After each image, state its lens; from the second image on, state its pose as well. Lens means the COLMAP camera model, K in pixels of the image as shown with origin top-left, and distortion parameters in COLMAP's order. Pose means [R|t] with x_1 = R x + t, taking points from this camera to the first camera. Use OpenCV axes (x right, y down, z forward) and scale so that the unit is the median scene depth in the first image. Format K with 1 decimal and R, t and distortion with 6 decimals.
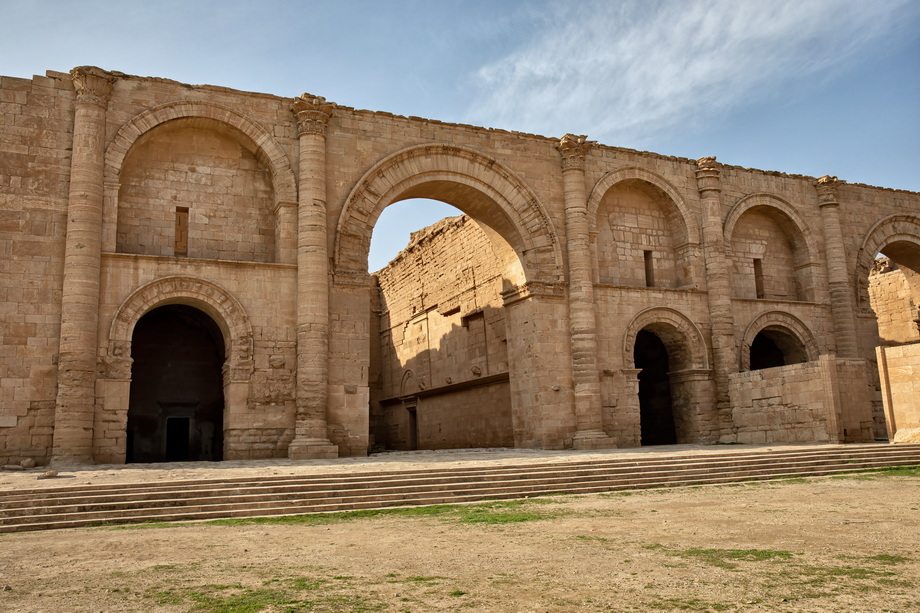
lens RADIAL K [[792.6, 0, 460.6], [0, 792.6, 311.3], [0, 0, 1]] dist [-0.051062, 0.105687]
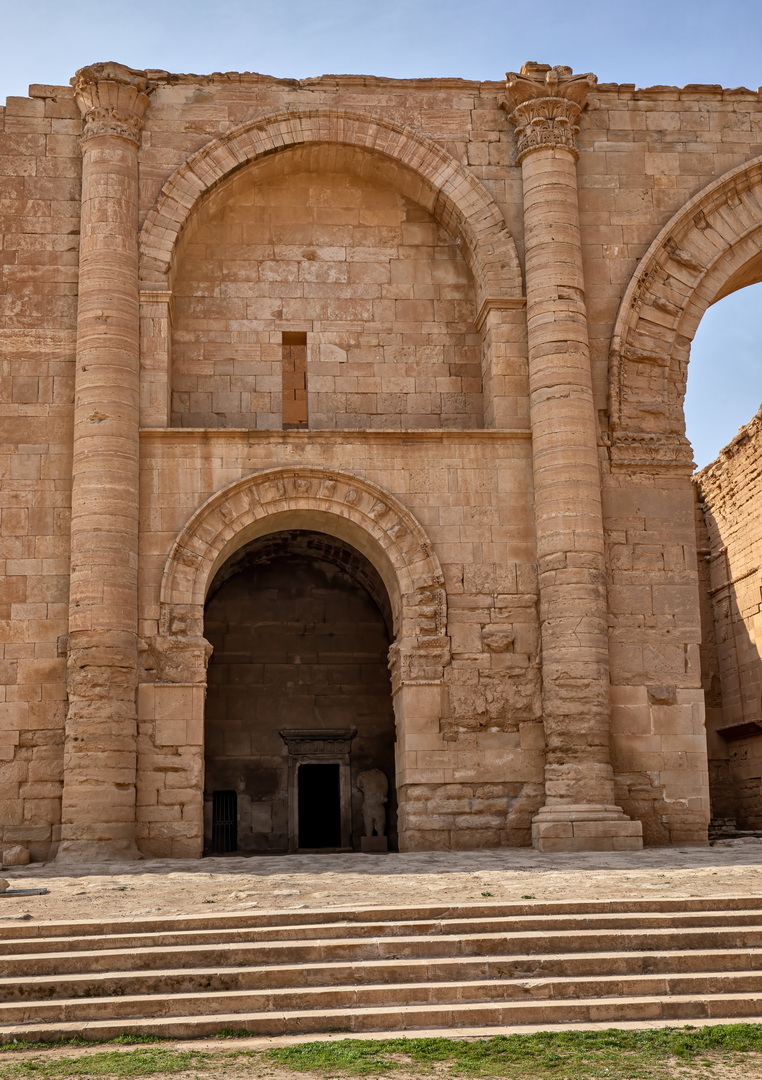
lens RADIAL K [[1394.1, 0, 381.0], [0, 1394.1, 540.0], [0, 0, 1]] dist [0.059933, 0.056739]
pose [[0.946421, -0.059468, -0.317411, -0.032522], [0.050331, 0.998050, -0.036916, 0.032134], [0.318988, 0.018962, 0.947569, 0.193219]]
